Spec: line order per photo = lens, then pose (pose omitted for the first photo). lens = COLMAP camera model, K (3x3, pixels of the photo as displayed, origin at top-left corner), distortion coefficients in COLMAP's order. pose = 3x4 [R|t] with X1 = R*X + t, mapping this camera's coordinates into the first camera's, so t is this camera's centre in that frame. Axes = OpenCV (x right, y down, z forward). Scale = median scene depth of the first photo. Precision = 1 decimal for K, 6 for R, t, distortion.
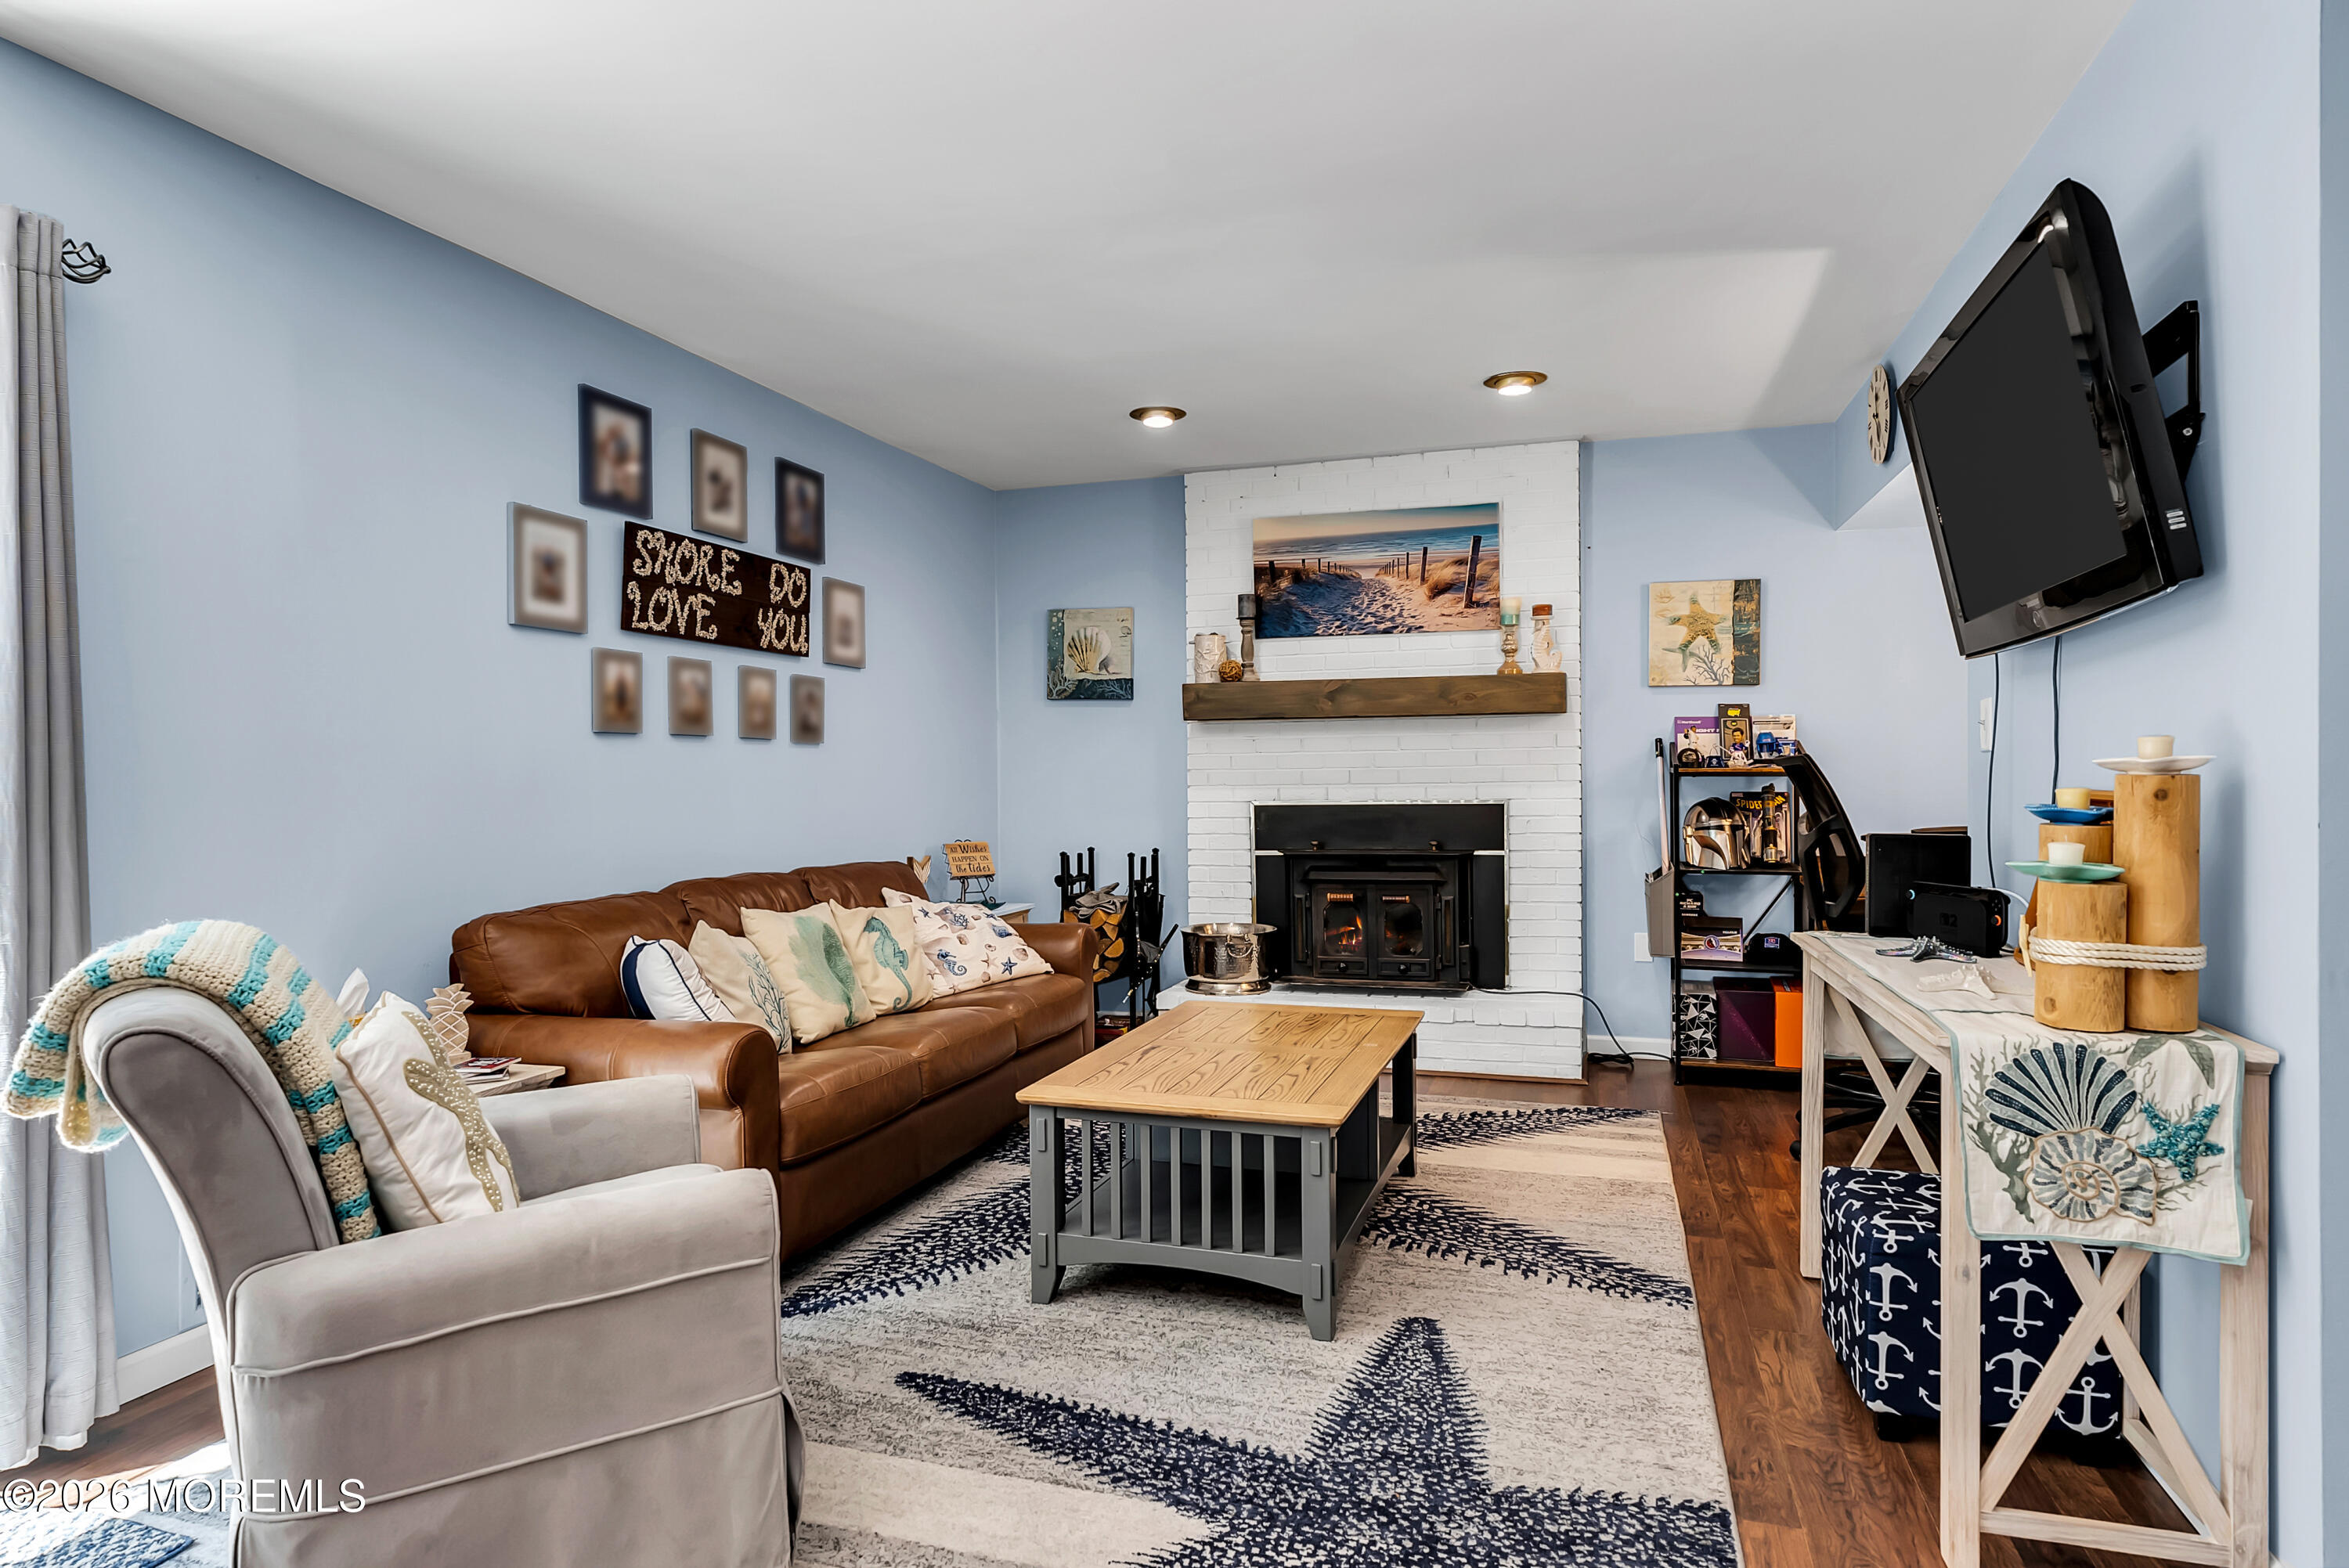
lens RADIAL K [[1326.8, 0, 1177.4], [0, 1326.8, 780.0], [0, 0, 1]] dist [0.000009, 0.000900]
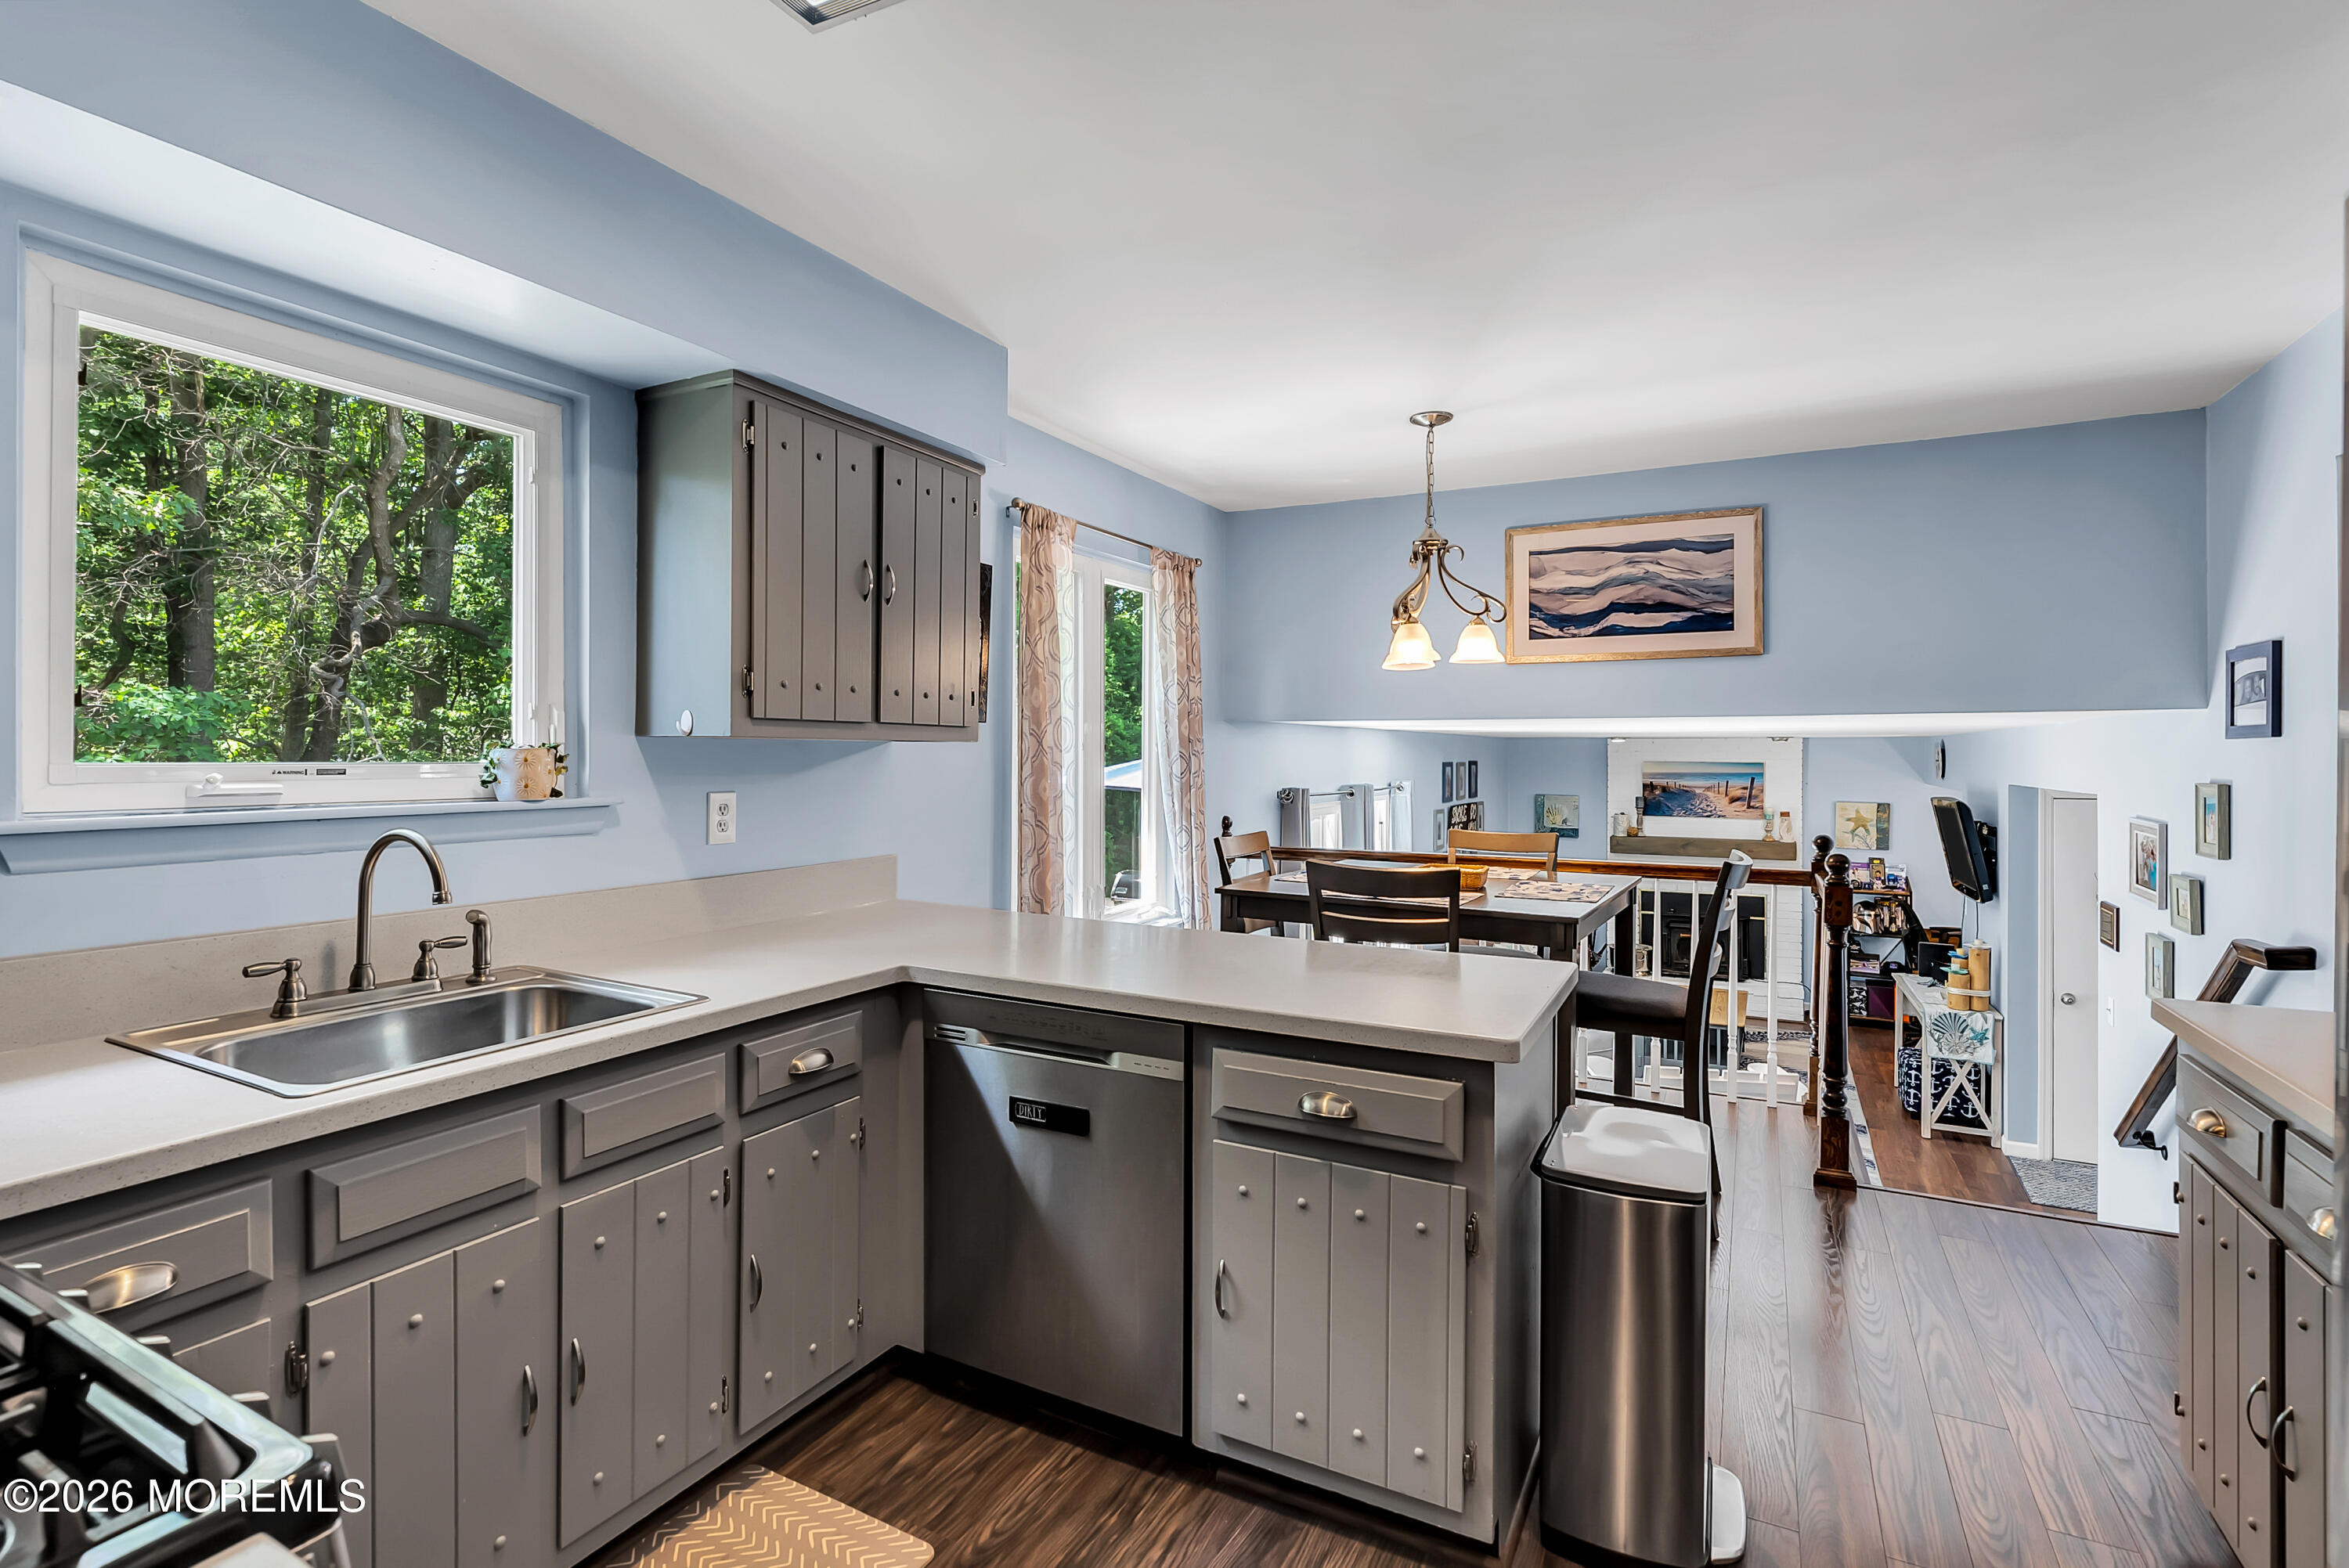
lens RADIAL K [[1116.0, 0, 1172.4], [0, 1116.0, 749.0], [0, 0, 1]] dist [-0.003553, -0.000383]
pose [[0.984065, 0.013528, -0.177294, -0.508222], [-0.015137, 0.999856, -0.007724, -0.252430], [0.177164, 0.010284, 0.984128, -1.288699]]
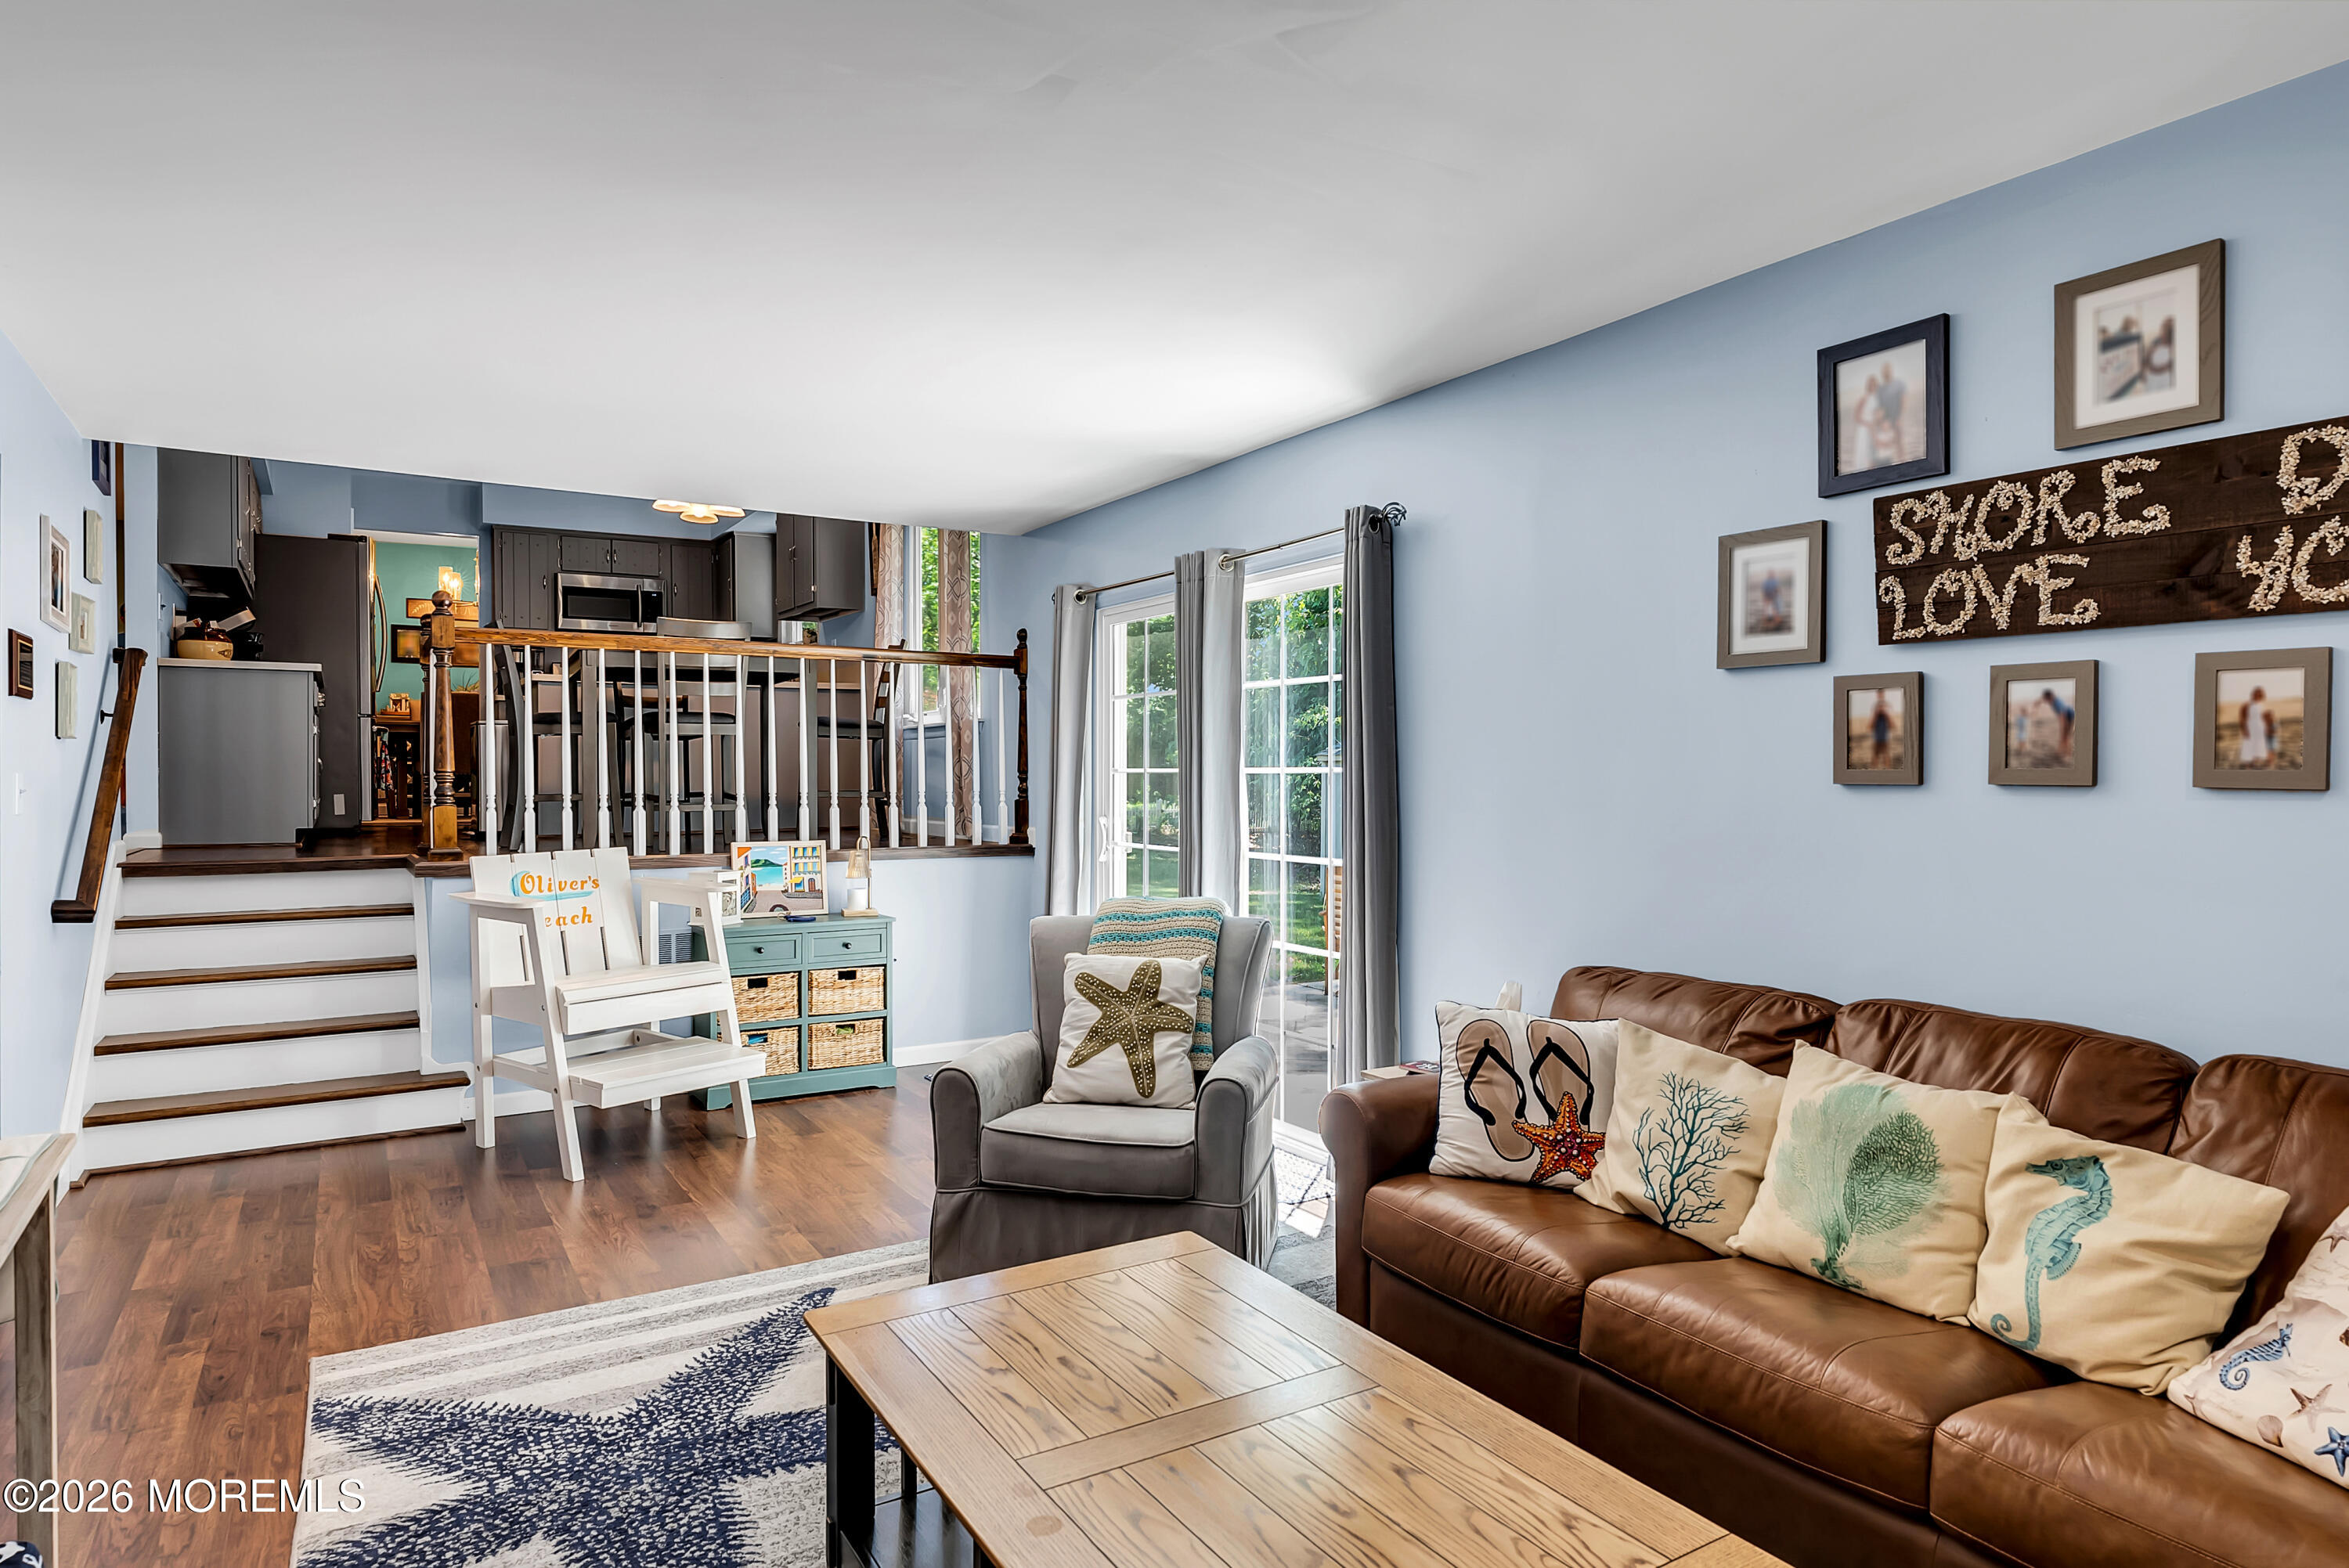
lens RADIAL K [[1326.8, 0, 1162.6], [0, 1326.8, 780.0], [0, 0, 1]] dist [0.000009, 0.000900]
pose [[-0.654070, 0.013463, -0.756314, 0.350487], [0.001589, 0.999864, 0.016424, -0.043952], [0.756432, 0.009541, -0.654003, 1.021315]]
